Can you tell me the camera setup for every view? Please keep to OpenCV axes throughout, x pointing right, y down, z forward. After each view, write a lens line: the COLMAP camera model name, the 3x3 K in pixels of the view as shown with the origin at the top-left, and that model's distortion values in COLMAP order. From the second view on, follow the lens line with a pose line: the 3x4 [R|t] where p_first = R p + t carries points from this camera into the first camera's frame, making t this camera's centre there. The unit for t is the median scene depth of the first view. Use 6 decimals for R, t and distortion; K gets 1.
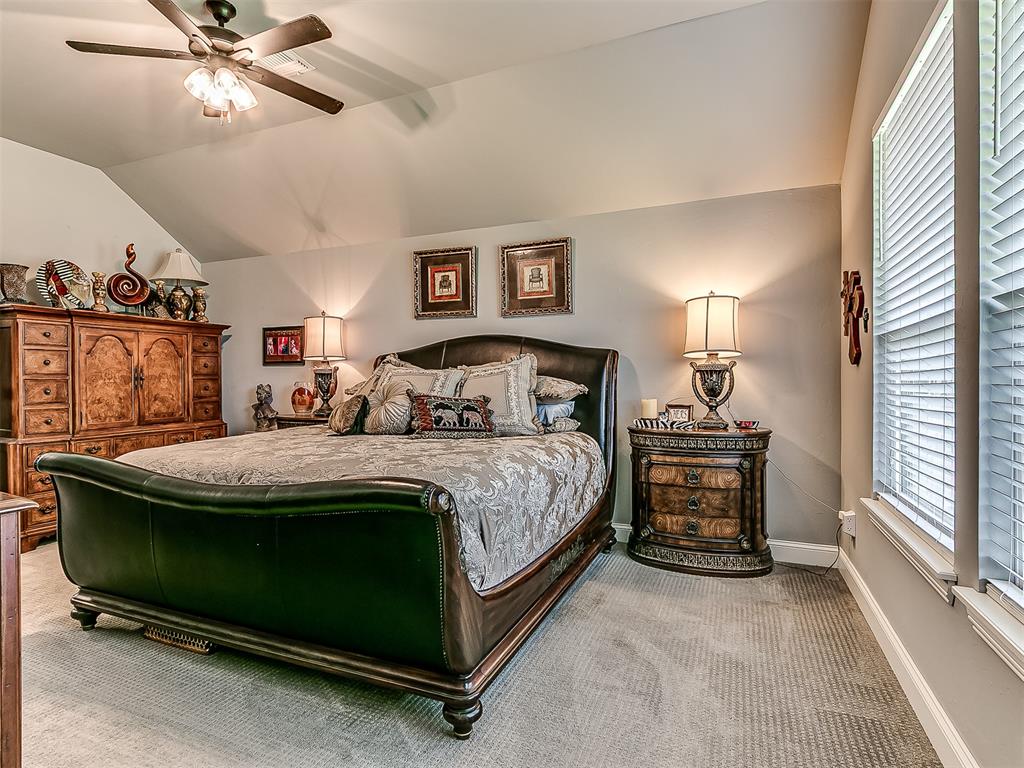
lens RADIAL K [[549.0, 0, 503.8], [0, 549.0, 384.5], [0, 0, 1]] dist [0.001348, 0.000384]
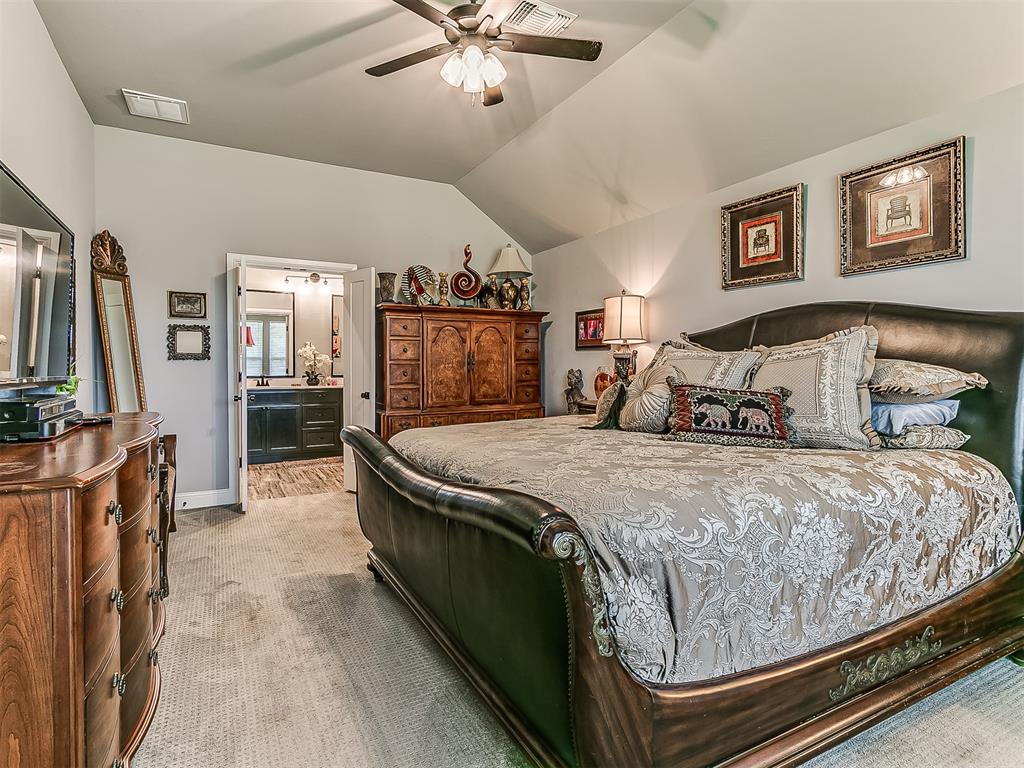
lens RADIAL K [[549.0, 0, 504.5], [0, 549.0, 377.2], [0, 0, 1]] dist [0.001348, 0.000384]
pose [[0.779251, 0.016030, -0.626506, 0.108584], [-0.007752, 0.999843, 0.015941, -0.001198], [0.626663, -0.007565, 0.779253, 0.184081]]
